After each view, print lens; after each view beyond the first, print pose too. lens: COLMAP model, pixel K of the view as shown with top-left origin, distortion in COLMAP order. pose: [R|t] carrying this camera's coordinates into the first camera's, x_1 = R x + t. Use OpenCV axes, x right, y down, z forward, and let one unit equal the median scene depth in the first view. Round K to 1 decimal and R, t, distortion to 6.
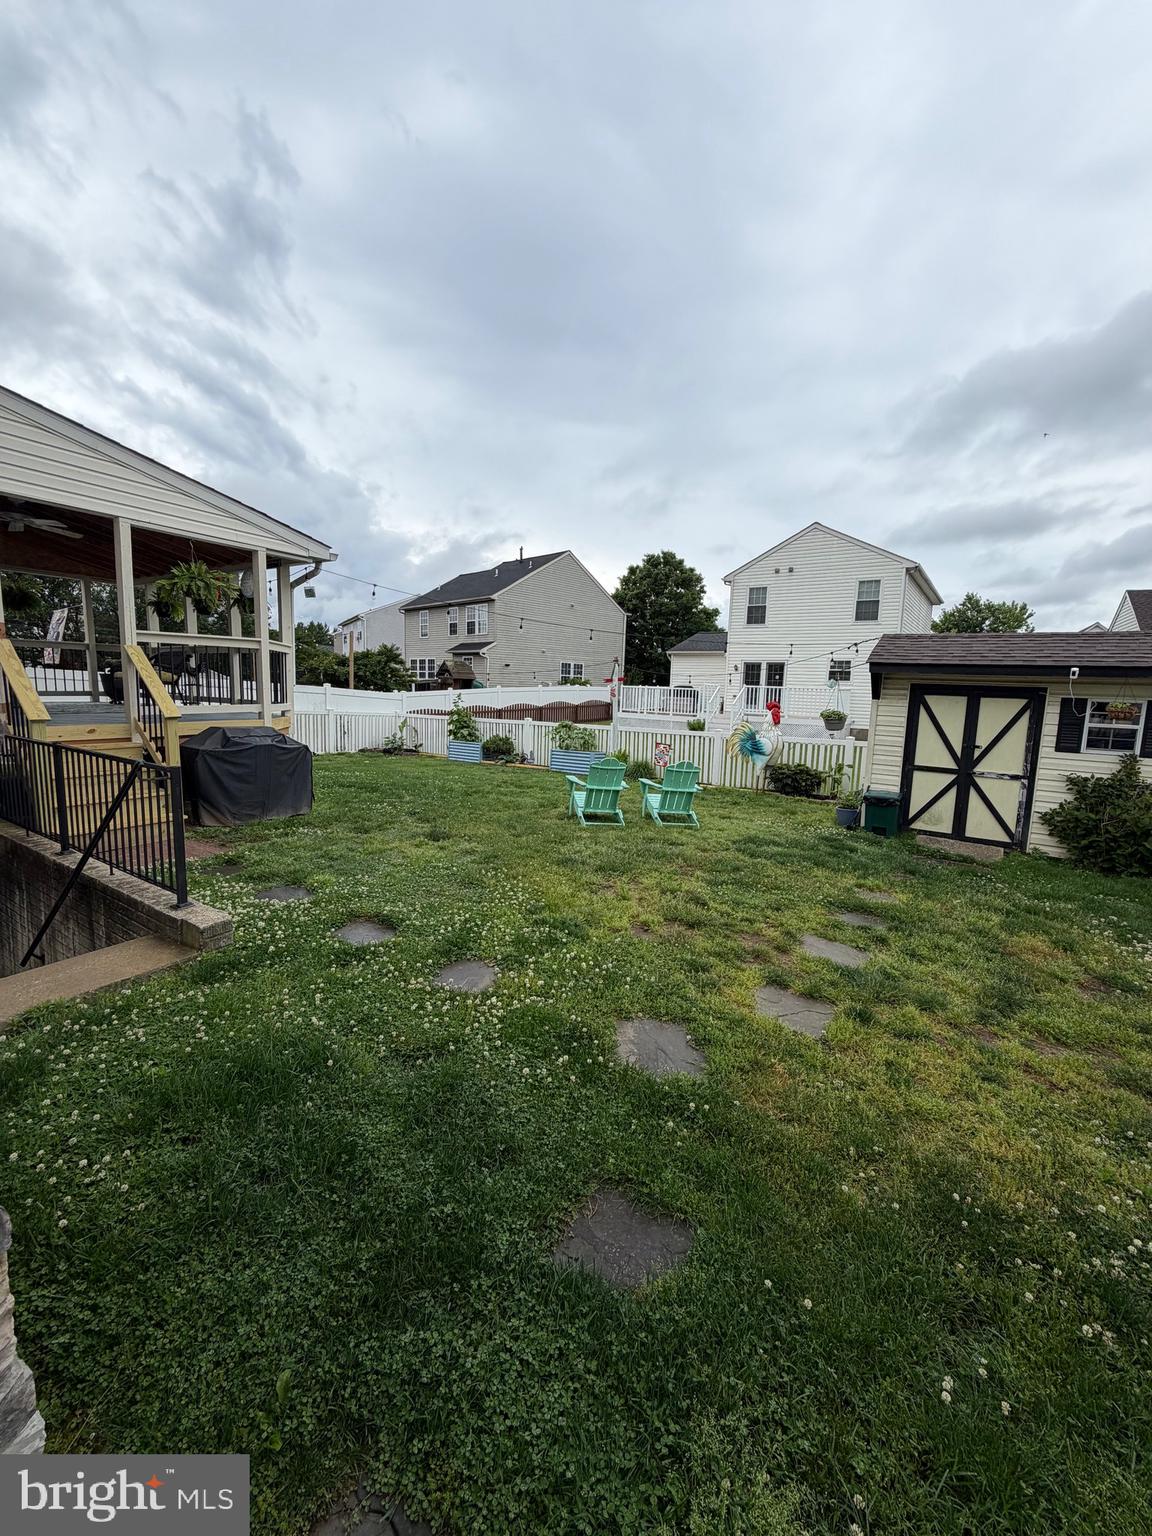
lens RADIAL K [[615.0, 0, 571.9], [0, 615.0, 763.2], [0, 0, 1]] dist [-0.000811, -0.000066]
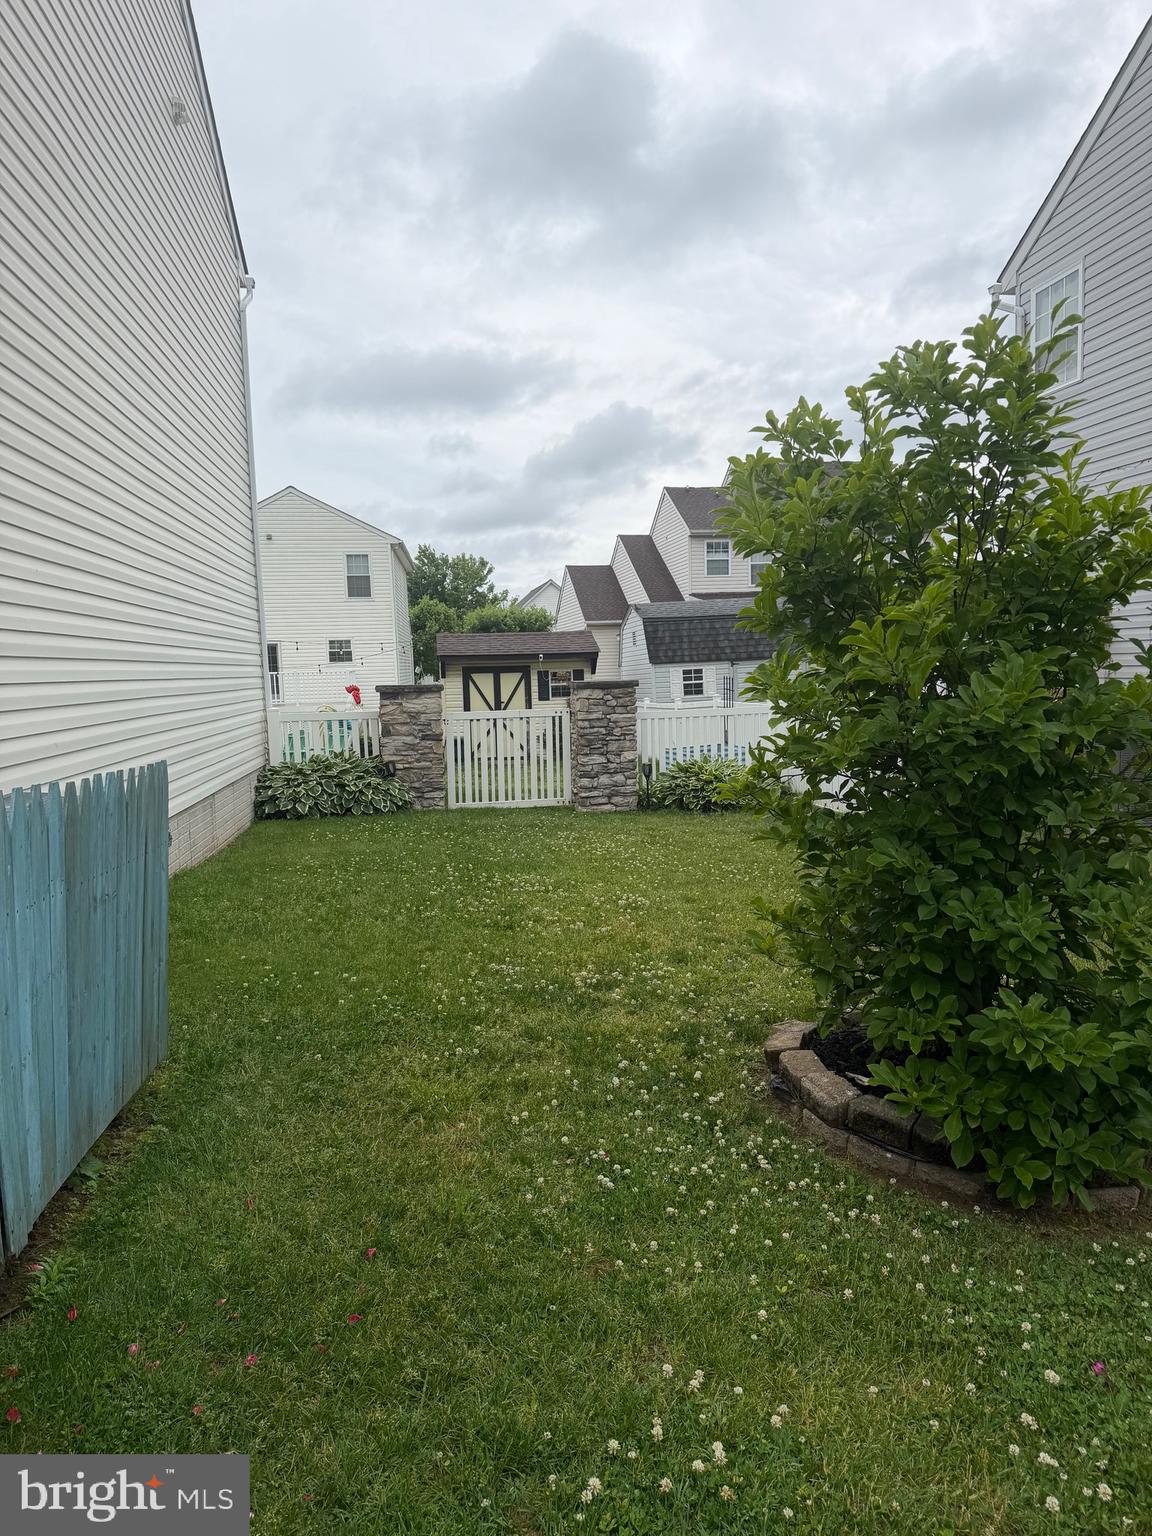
lens RADIAL K [[1060.8, 0, 576.0], [0, 1060.8, 768.0], [0, 0, 1]] dist [0.227123, 0.000111]
pose [[0.753999, -0.117055, 0.646362, -1.138038], [0.138076, 0.990253, 0.018263, 0.131510], [-0.642200, 0.075476, 0.762812, -1.394343]]
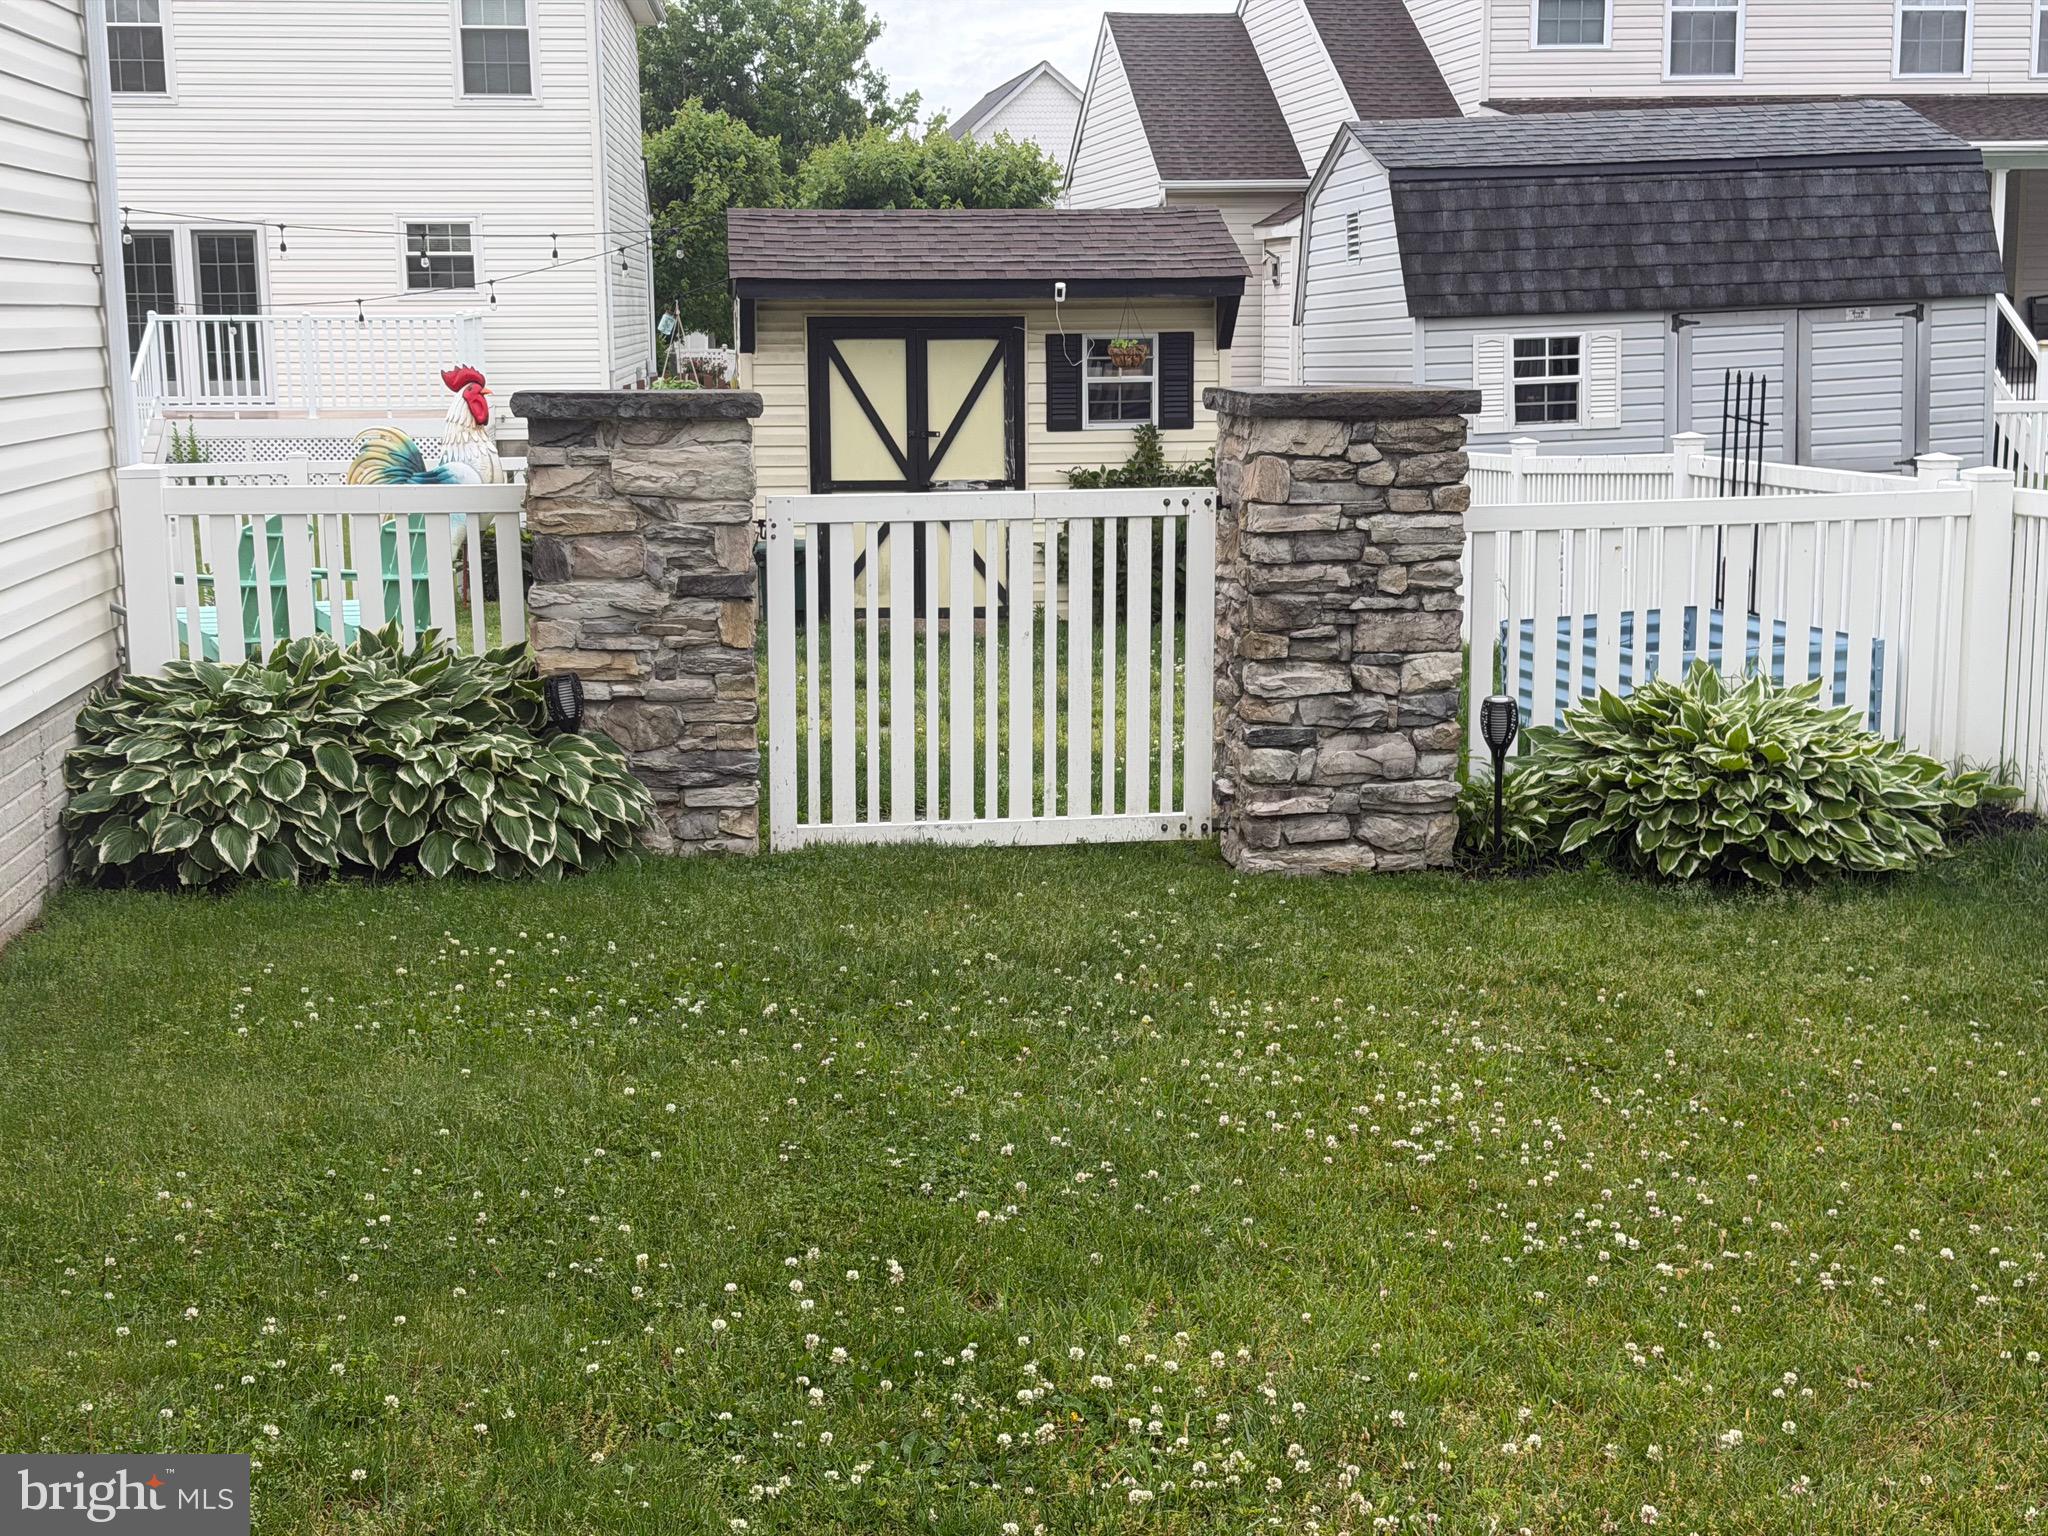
lens RADIAL K [[2838.4, 0, 1024.0], [0, 2838.4, 768.0], [0, 0, 1]] dist [0.200013, -0.013051]
pose [[0.770305, -0.140208, 0.622070, -0.884750], [0.116380, 0.990055, 0.079035, 0.077070], [-0.626965, 0.011516, 0.778962, -1.001354]]
